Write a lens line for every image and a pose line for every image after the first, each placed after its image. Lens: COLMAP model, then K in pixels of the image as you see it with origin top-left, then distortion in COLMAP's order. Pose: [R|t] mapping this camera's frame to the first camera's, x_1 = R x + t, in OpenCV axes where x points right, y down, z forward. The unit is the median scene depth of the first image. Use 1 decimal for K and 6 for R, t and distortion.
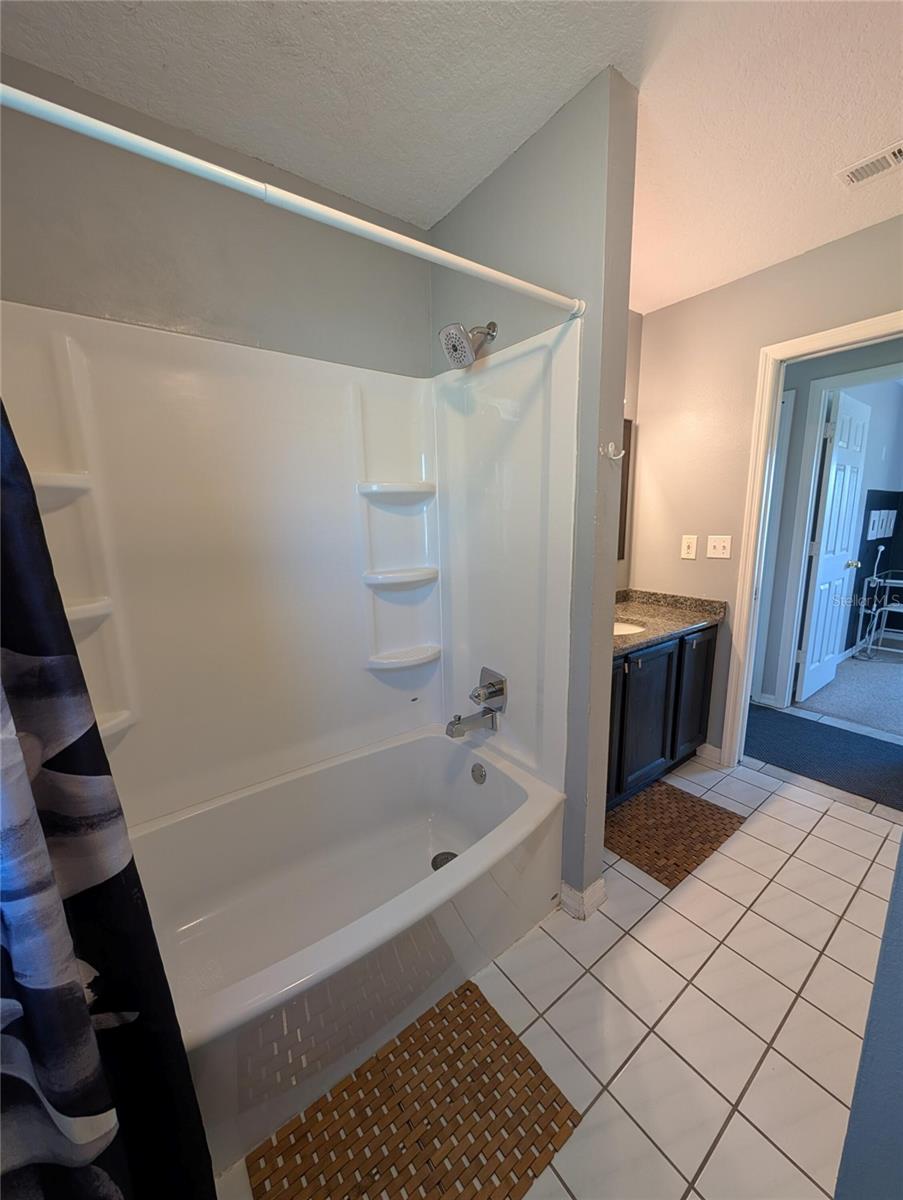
lens RADIAL K [[452.0, 0, 455.1], [0, 452.0, 605.7], [0, 0, 1]] dist [-0.005846, 0.000509]
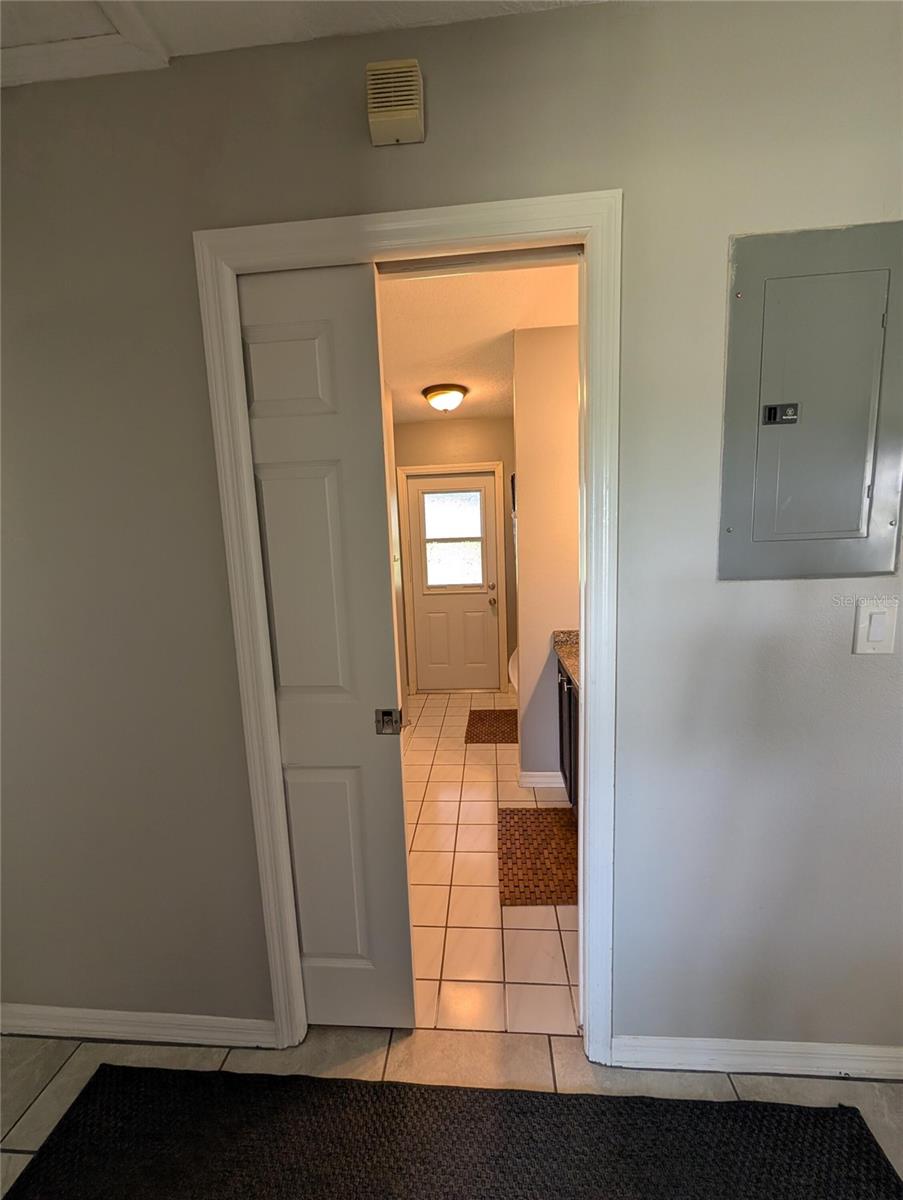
lens RADIAL K [[452.0, 0, 455.1], [0, 452.0, 605.7], [0, 0, 1]] dist [-0.005846, 0.000509]
pose [[-0.650958, 0.146209, -0.744900, 1.432407], [-0.092518, 0.958681, 0.269020, -0.337162], [0.753455, 0.244037, -0.610534, 1.494928]]
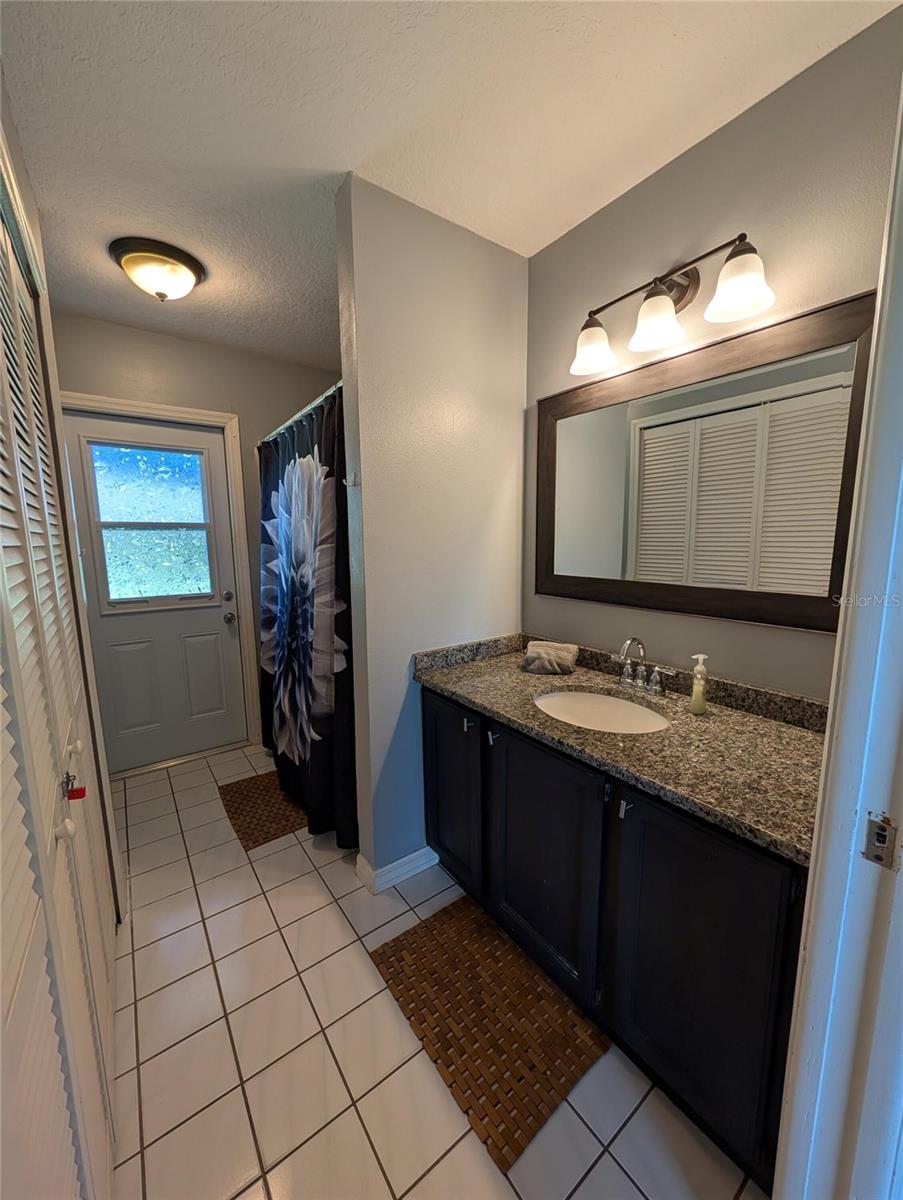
lens RADIAL K [[452.0, 0, 455.1], [0, 452.0, 605.7], [0, 0, 1]] dist [-0.005846, 0.000509]
pose [[0.001978, 0.165414, -0.986222, 1.148110], [-0.174431, 0.971162, 0.162539, -0.191790], [0.984667, 0.171707, 0.030774, 0.942676]]
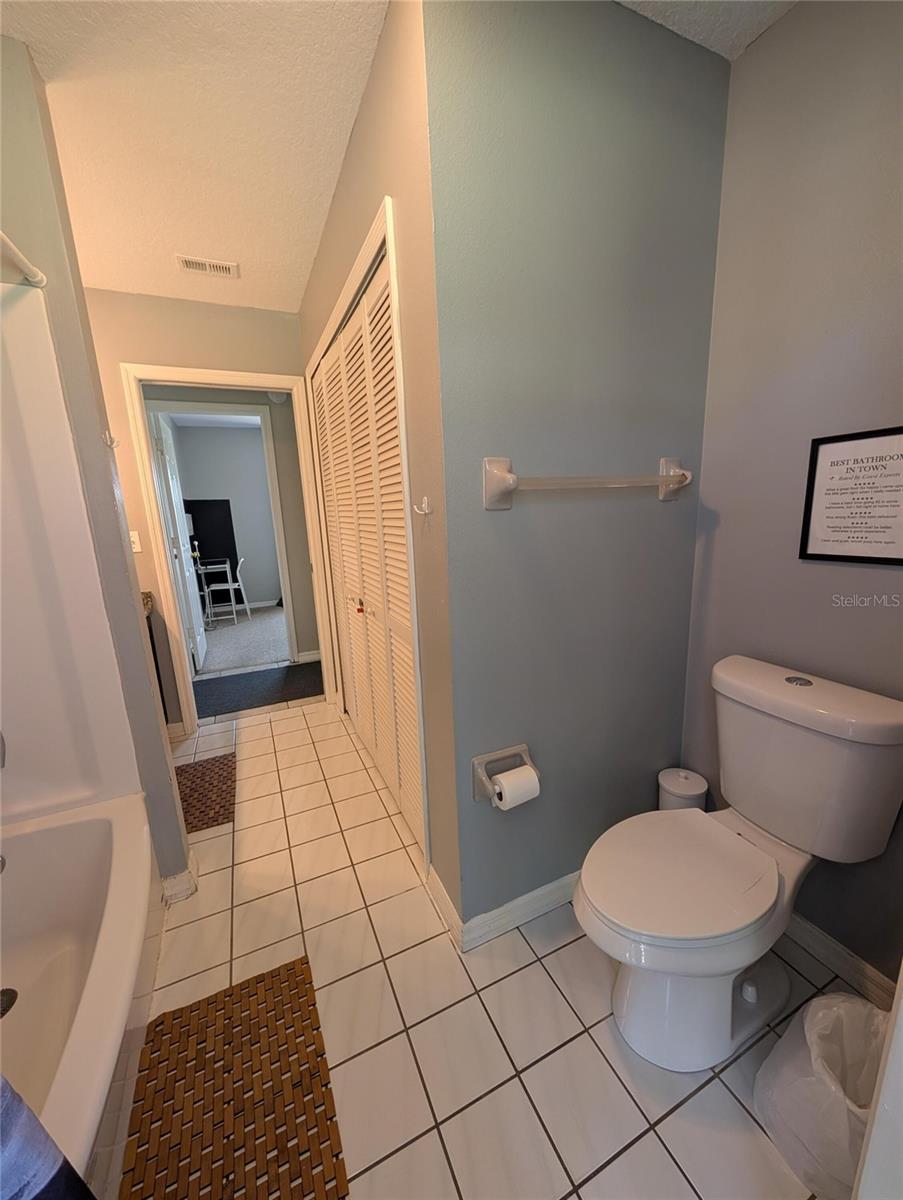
lens RADIAL K [[452.0, 0, 455.1], [0, 452.0, 605.7], [0, 0, 1]] dist [-0.005846, 0.000509]
pose [[0.202933, -0.193334, 0.959917, -0.401690], [0.216246, 0.964959, 0.148634, 0.029228], [-0.955016, 0.177415, 0.237629, 0.052870]]
